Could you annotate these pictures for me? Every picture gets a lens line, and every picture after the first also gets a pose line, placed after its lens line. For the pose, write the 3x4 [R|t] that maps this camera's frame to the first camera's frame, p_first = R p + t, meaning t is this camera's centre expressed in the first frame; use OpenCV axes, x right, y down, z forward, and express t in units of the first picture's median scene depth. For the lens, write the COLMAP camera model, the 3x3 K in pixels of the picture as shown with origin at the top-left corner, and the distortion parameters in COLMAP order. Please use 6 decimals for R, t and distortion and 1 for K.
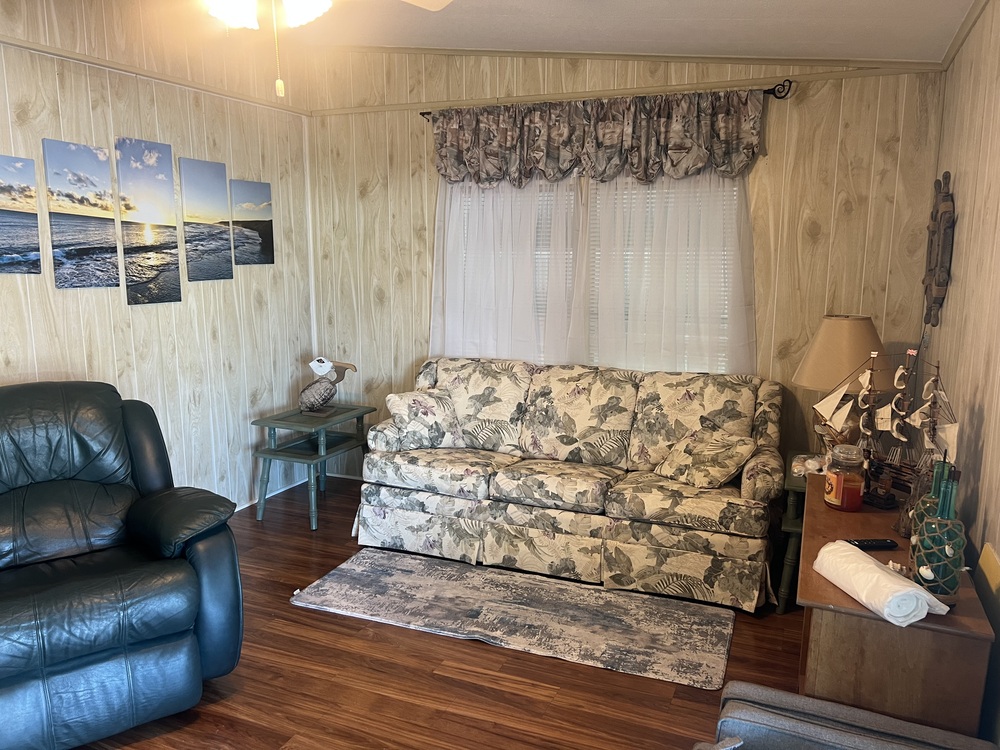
lens RADIAL K [[760.4, 0, 500.3], [0, 760.4, 376.4], [0, 0, 1]] dist [0.025536, -0.004609]
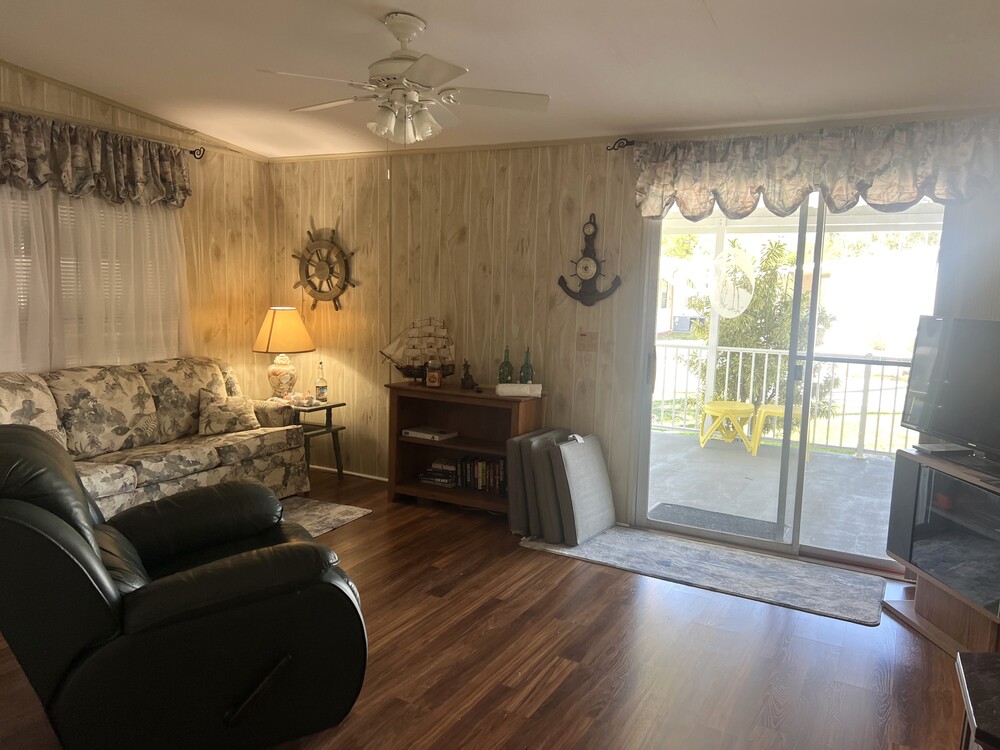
lens RADIAL K [[760.4, 0, 500.1], [0, 760.4, 376.0], [0, 0, 1]] dist [0.025536, -0.004609]
pose [[0.089871, -0.126298, 0.987913, -1.001995], [0.132418, 0.984636, 0.113832, -0.052027], [-0.987111, 0.120587, 0.105215, 0.333287]]
